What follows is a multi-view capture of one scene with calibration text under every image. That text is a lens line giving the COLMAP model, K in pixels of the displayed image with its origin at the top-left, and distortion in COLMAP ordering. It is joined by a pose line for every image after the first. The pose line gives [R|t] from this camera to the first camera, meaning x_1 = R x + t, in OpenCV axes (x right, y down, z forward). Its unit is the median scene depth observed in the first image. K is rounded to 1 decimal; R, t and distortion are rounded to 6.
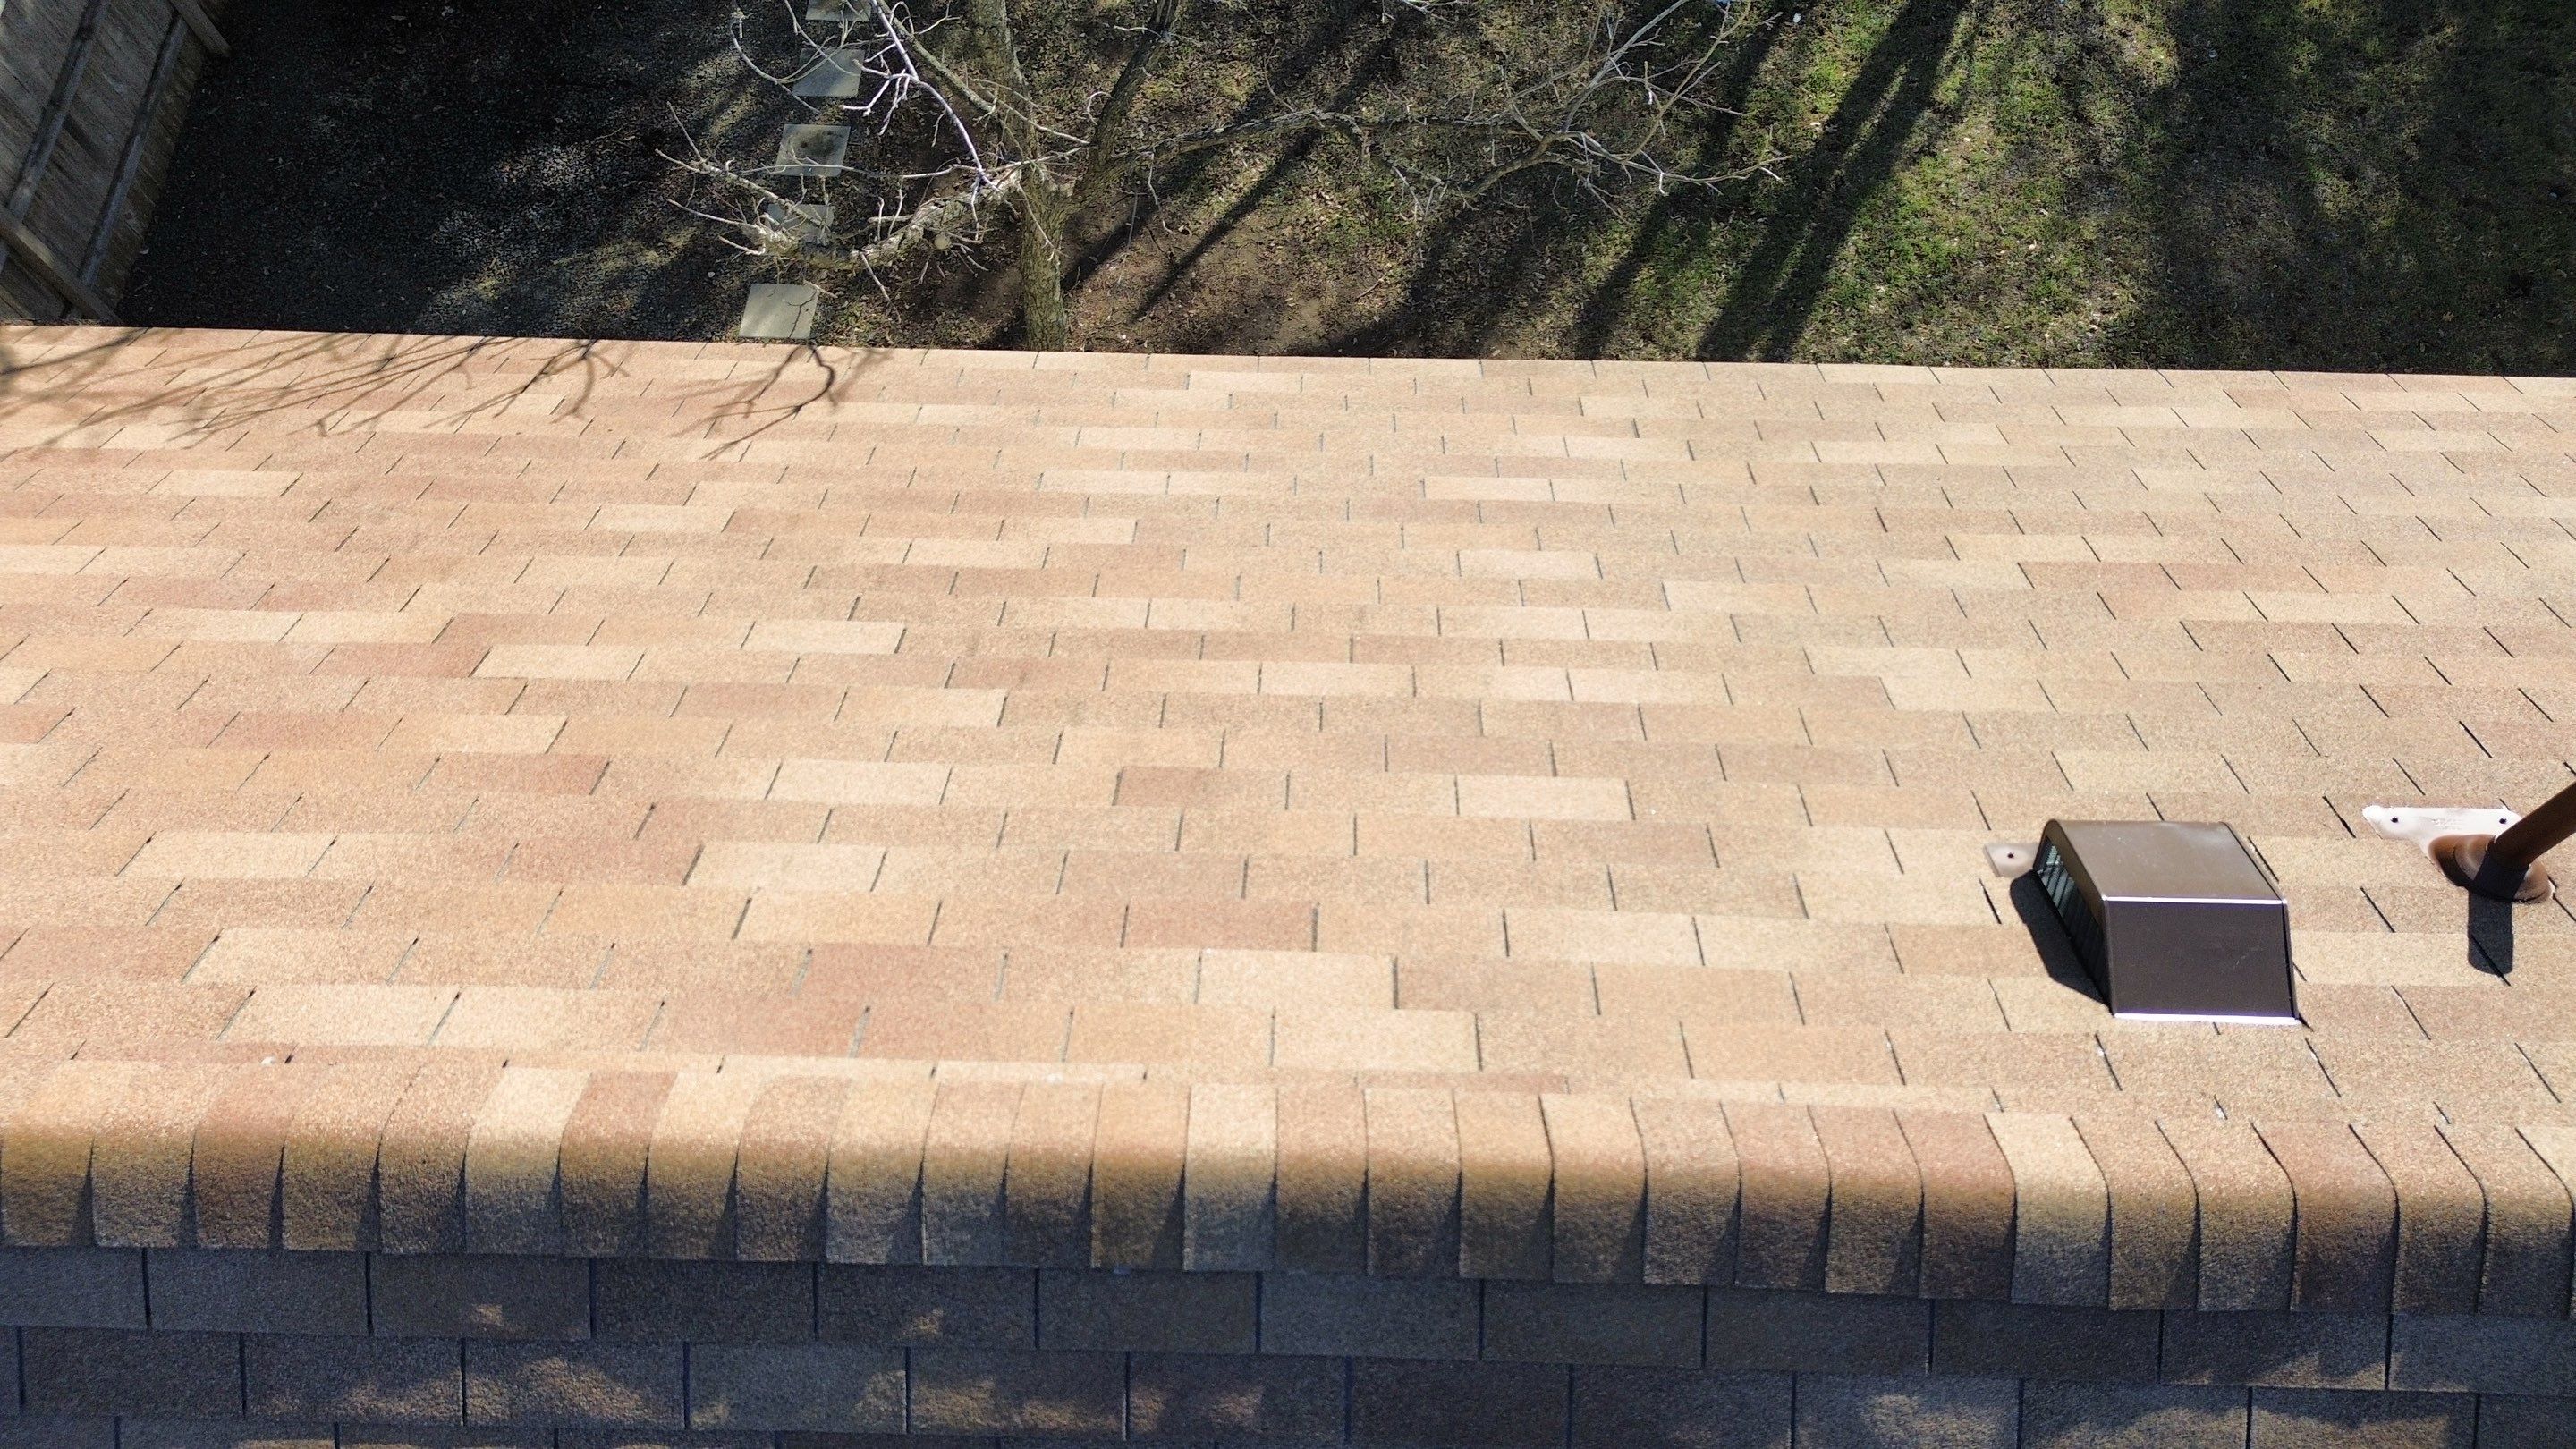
lens RADIAL K [[1808.9, 0, 1288.2], [0, 1808.9, 726.3], [0, 0, 1]] dist [0.088252, -0.091844]
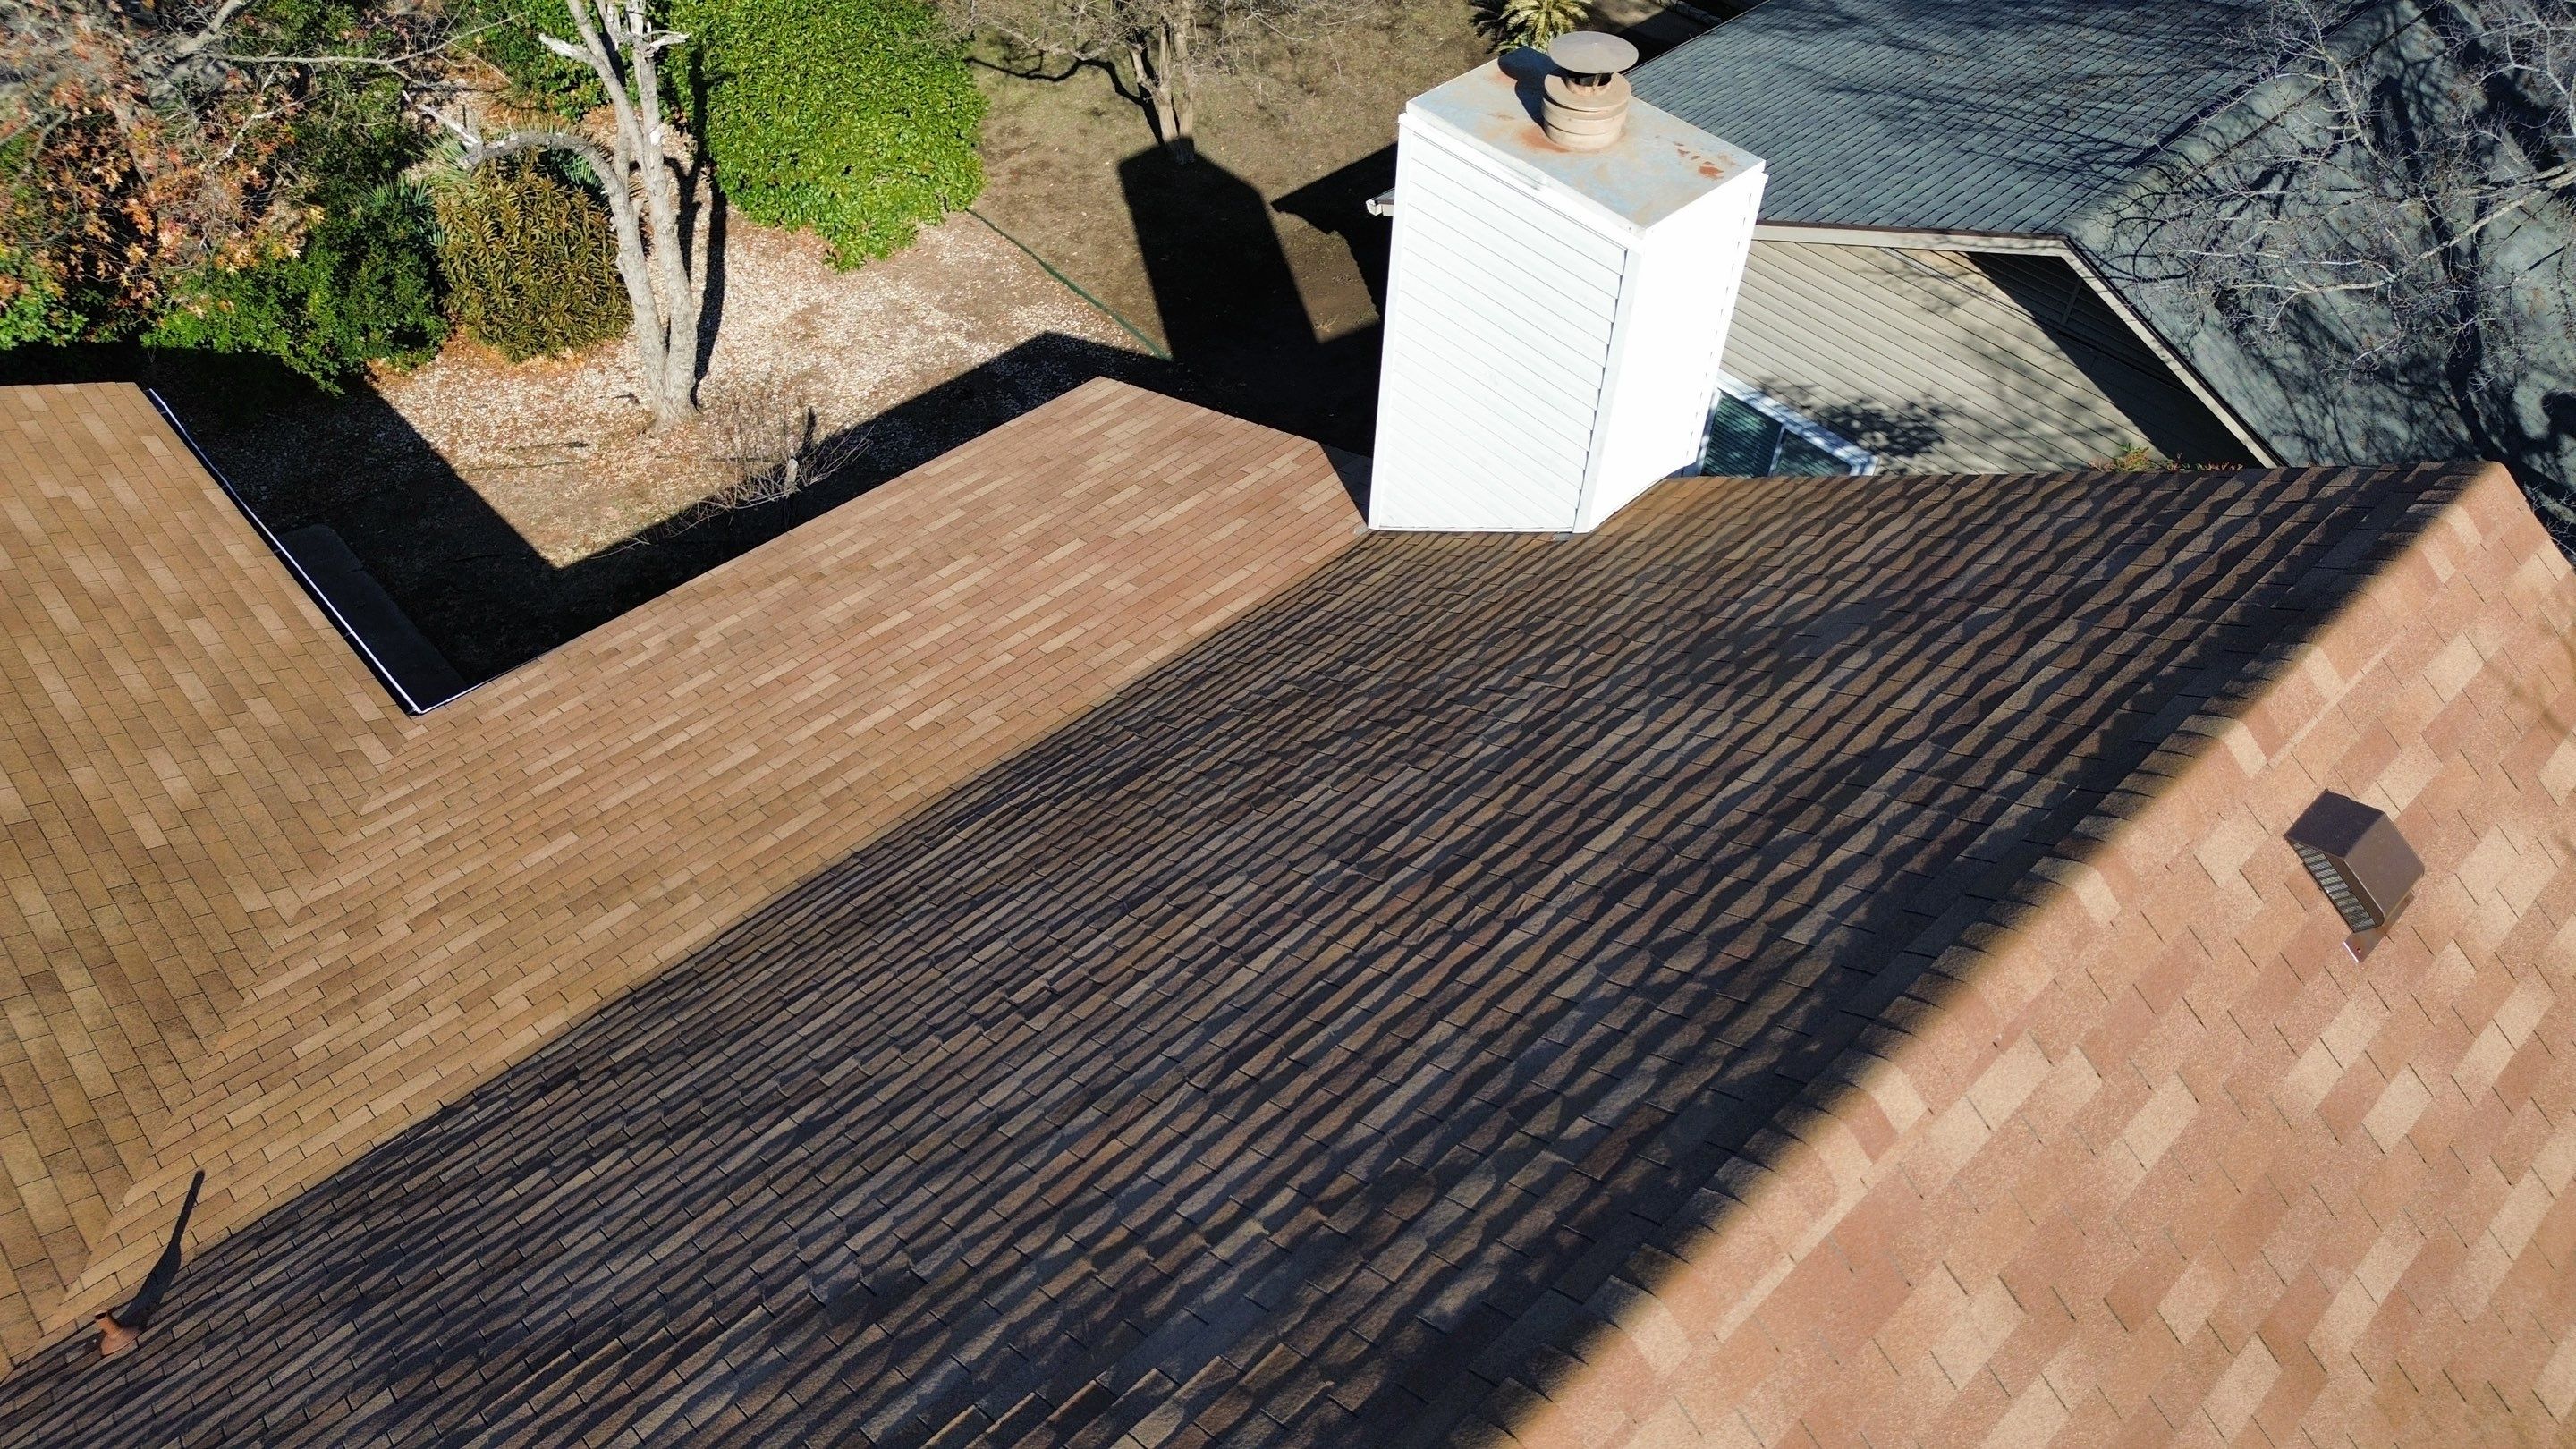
lens RADIAL K [[1808.9, 0, 1290.4], [0, 1808.9, 720.9], [0, 0, 1]] dist [0.088252, -0.091844]
pose [[-0.715080, 0.506498, -0.481788, 0.391818], [-0.640684, -0.199181, 0.741520, -0.374644], [0.279615, 0.838920, 0.466936, -0.199605]]
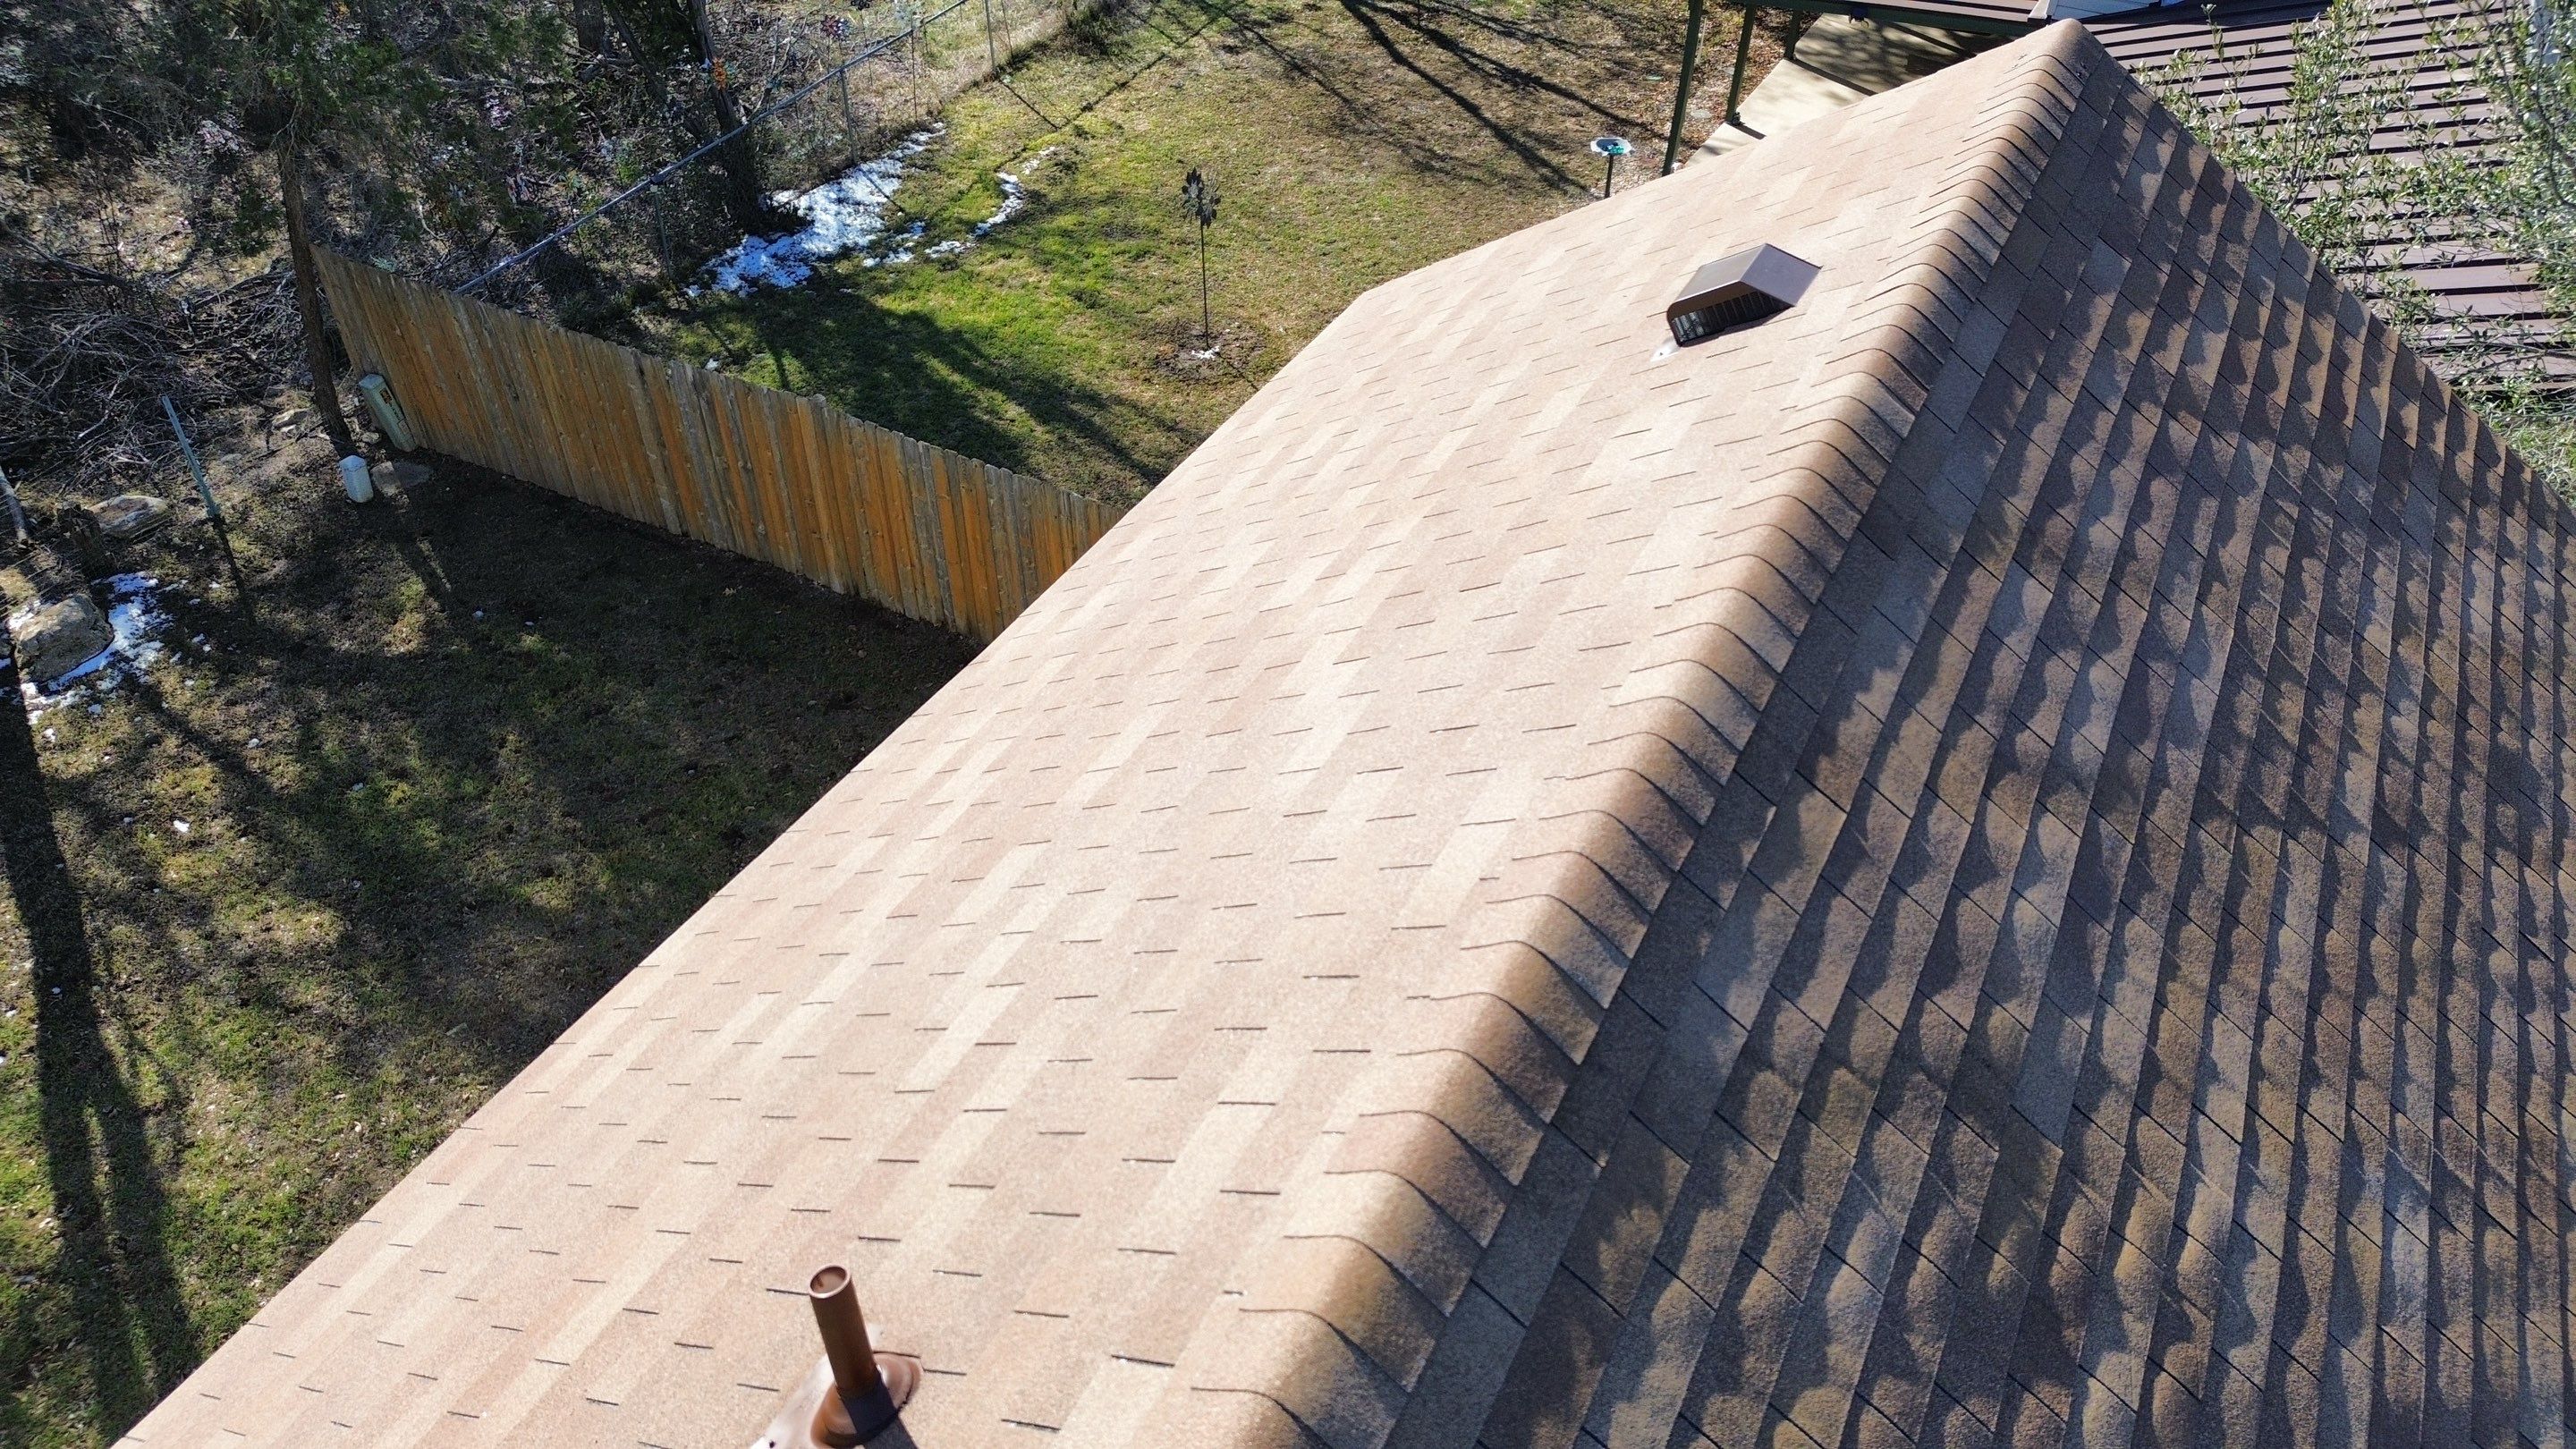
lens RADIAL K [[1808.9, 0, 1292.3], [0, 1808.9, 730.8], [0, 0, 1]] dist [0.088252, -0.091844]
pose [[0.438799, -0.572116, 0.692920, 0.201227], [0.804491, 0.593651, -0.019300, 0.042603], [-0.400311, 0.565917, 0.720756, 0.063827]]
